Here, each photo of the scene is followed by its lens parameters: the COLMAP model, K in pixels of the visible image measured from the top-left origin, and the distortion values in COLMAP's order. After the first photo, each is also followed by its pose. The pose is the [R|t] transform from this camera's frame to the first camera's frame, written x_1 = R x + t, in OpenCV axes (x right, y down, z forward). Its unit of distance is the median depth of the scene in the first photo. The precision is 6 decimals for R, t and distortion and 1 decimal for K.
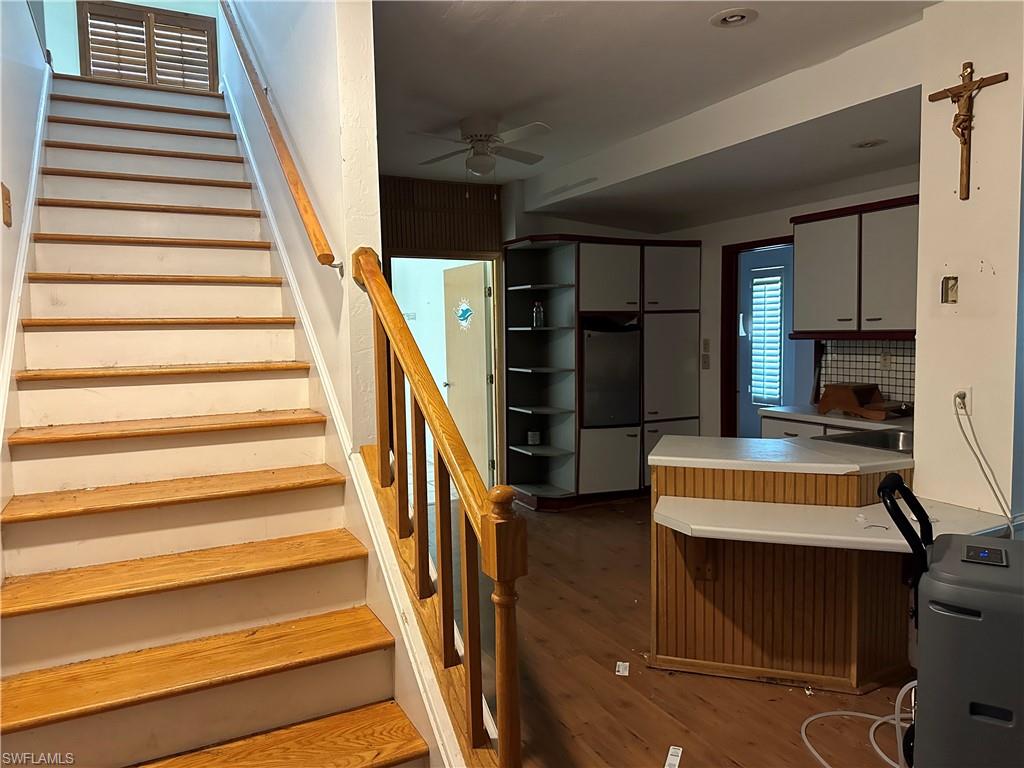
lens RADIAL K [[710.7, 0, 510.0], [0, 710.7, 375.0], [0, 0, 1]] dist [0.055726, -0.063322]
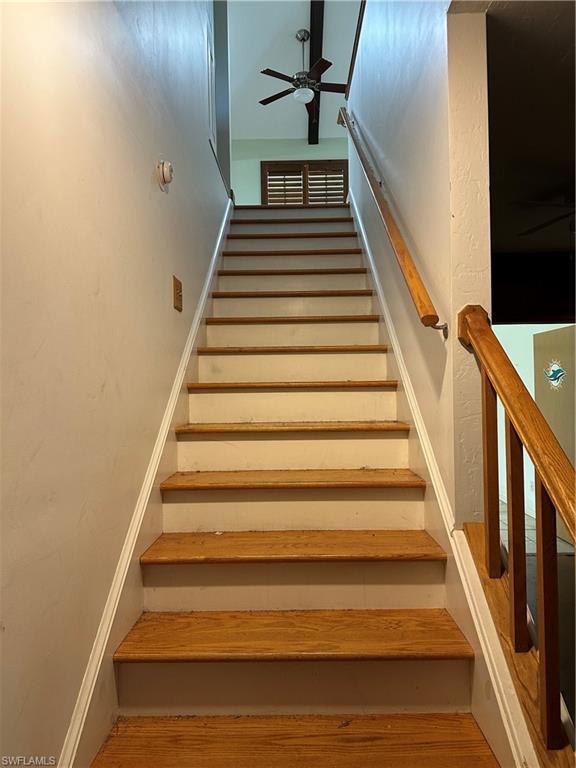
lens RADIAL K [[533.0, 0, 285.8], [0, 533.0, 386.0], [0, 0, 1]] dist [0.055726, -0.063322]
pose [[0.875683, 0.002182, -0.482881, -0.063528], [-0.033417, 0.997866, -0.056092, -0.022341], [0.481728, 0.065255, 0.873888, 0.226936]]
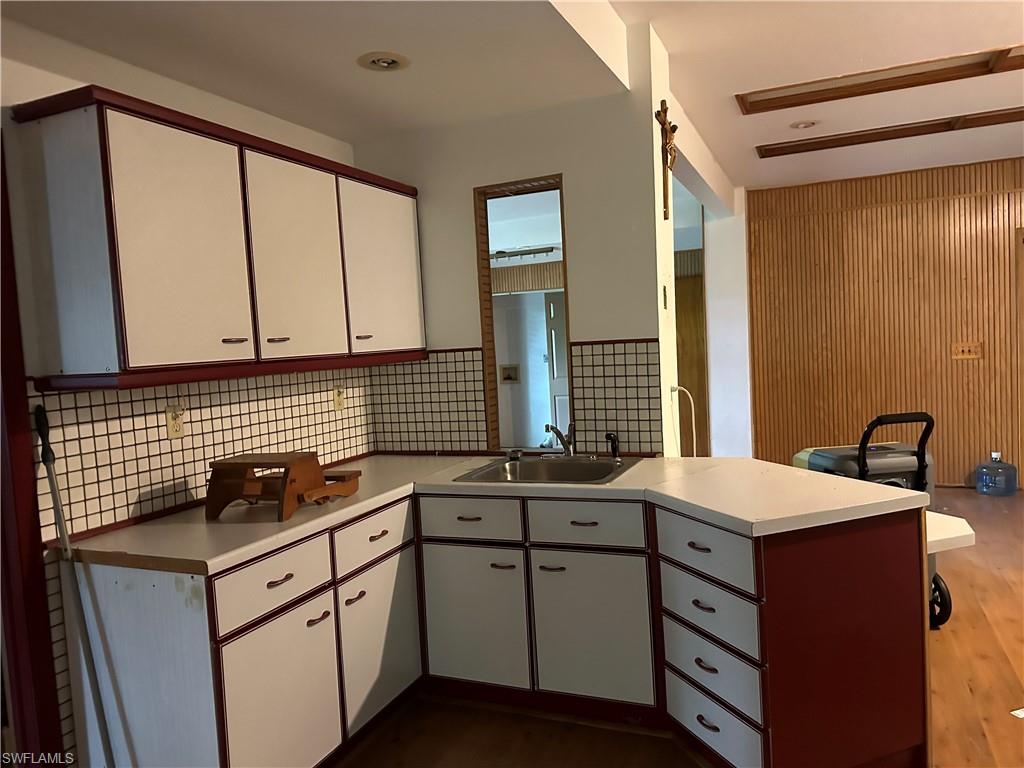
lens RADIAL K [[710.7, 0, 505.0], [0, 710.7, 386.7], [0, 0, 1]] dist [0.055726, -0.063322]
pose [[-0.620346, 0.002887, 0.784323, -0.097675], [0.119715, 0.988625, 0.091047, -0.100014], [-0.775138, 0.150376, -0.613635, 1.740979]]
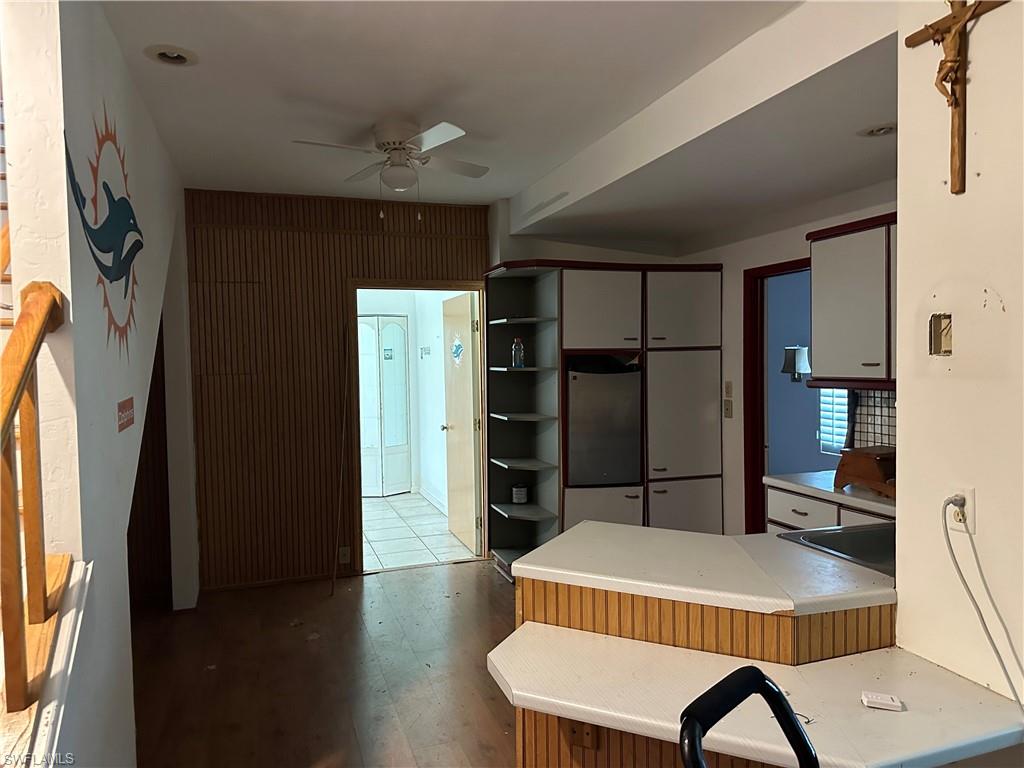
lens RADIAL K [[710.7, 0, 509.7], [0, 710.7, 382.6], [0, 0, 1]] dist [0.055726, -0.063322]
pose [[0.988483, 0.006495, -0.151194, 0.301881], [-0.010601, 0.999596, -0.026369, -0.049895], [0.150962, 0.027668, 0.988152, 0.283665]]
